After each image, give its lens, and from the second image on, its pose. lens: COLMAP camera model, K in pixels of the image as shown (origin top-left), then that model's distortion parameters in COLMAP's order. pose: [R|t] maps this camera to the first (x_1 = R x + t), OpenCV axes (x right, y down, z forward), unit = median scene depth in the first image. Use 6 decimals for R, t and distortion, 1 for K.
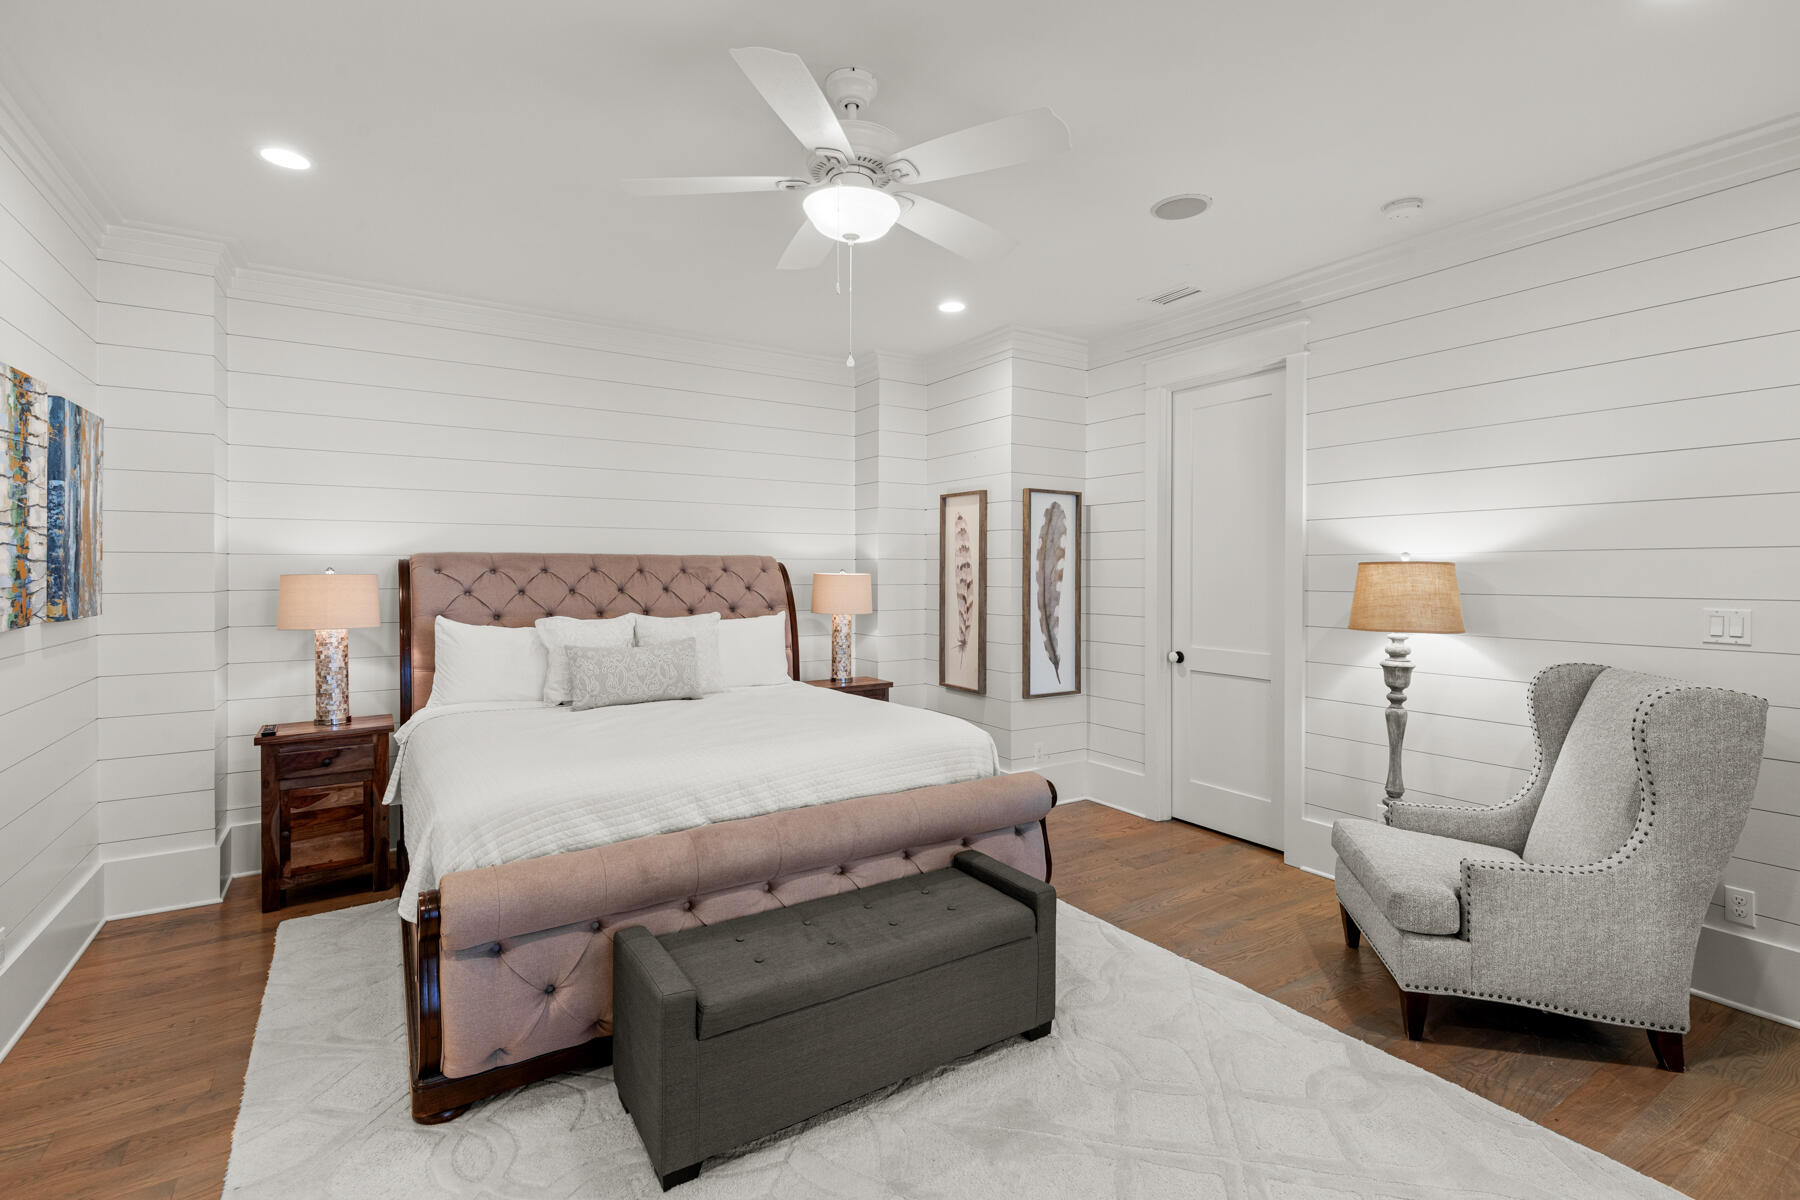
lens RADIAL K [[820.3, 0, 906.4], [0, 820.3, 589.1], [0, 0, 1]] dist [0.008442, -0.001519]
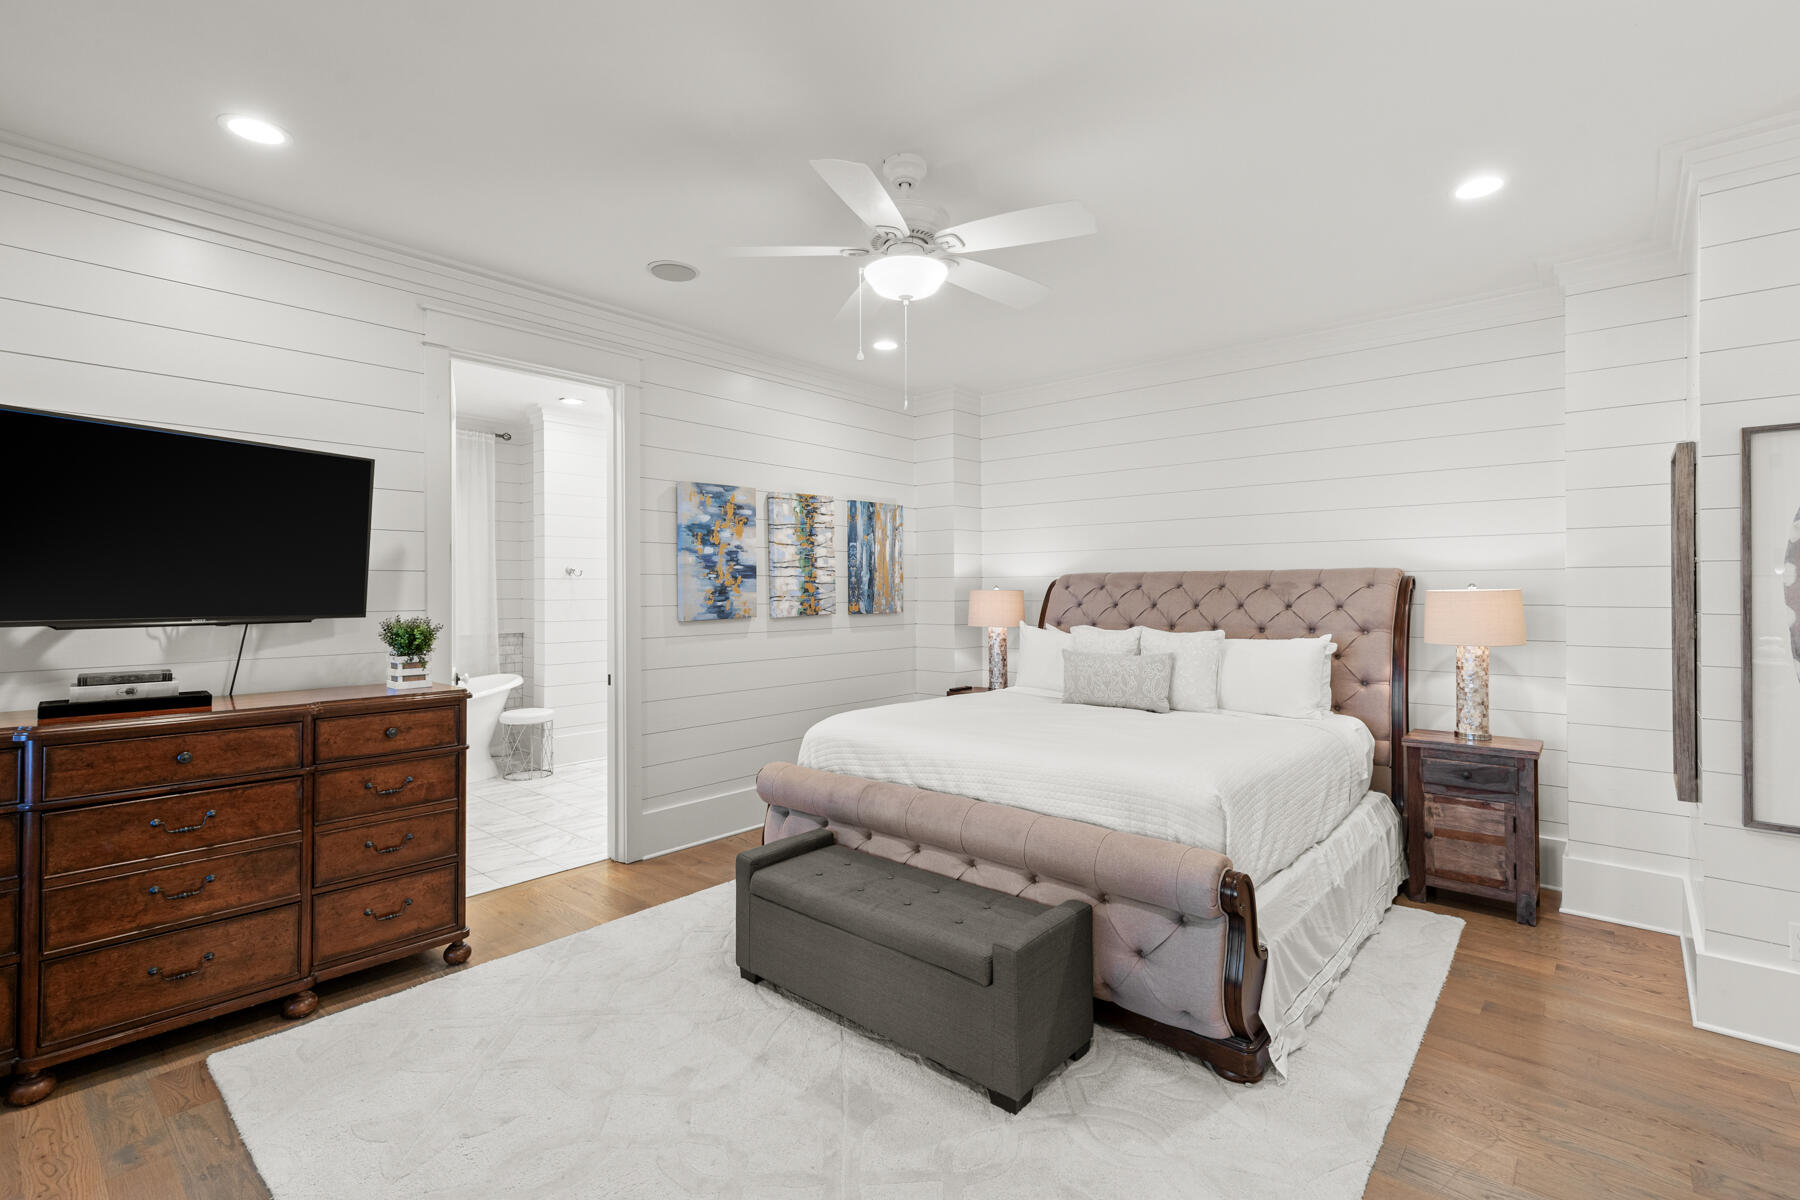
lens RADIAL K [[820.3, 0, 903.2], [0, 820.3, 590.7], [0, 0, 1]] dist [0.008442, -0.001519]
pose [[0.275648, 0.002541, -0.961255, 0.674559], [-0.017743, 0.999840, -0.002445, -0.010339], [0.961095, 0.017730, 0.275649, 0.432634]]
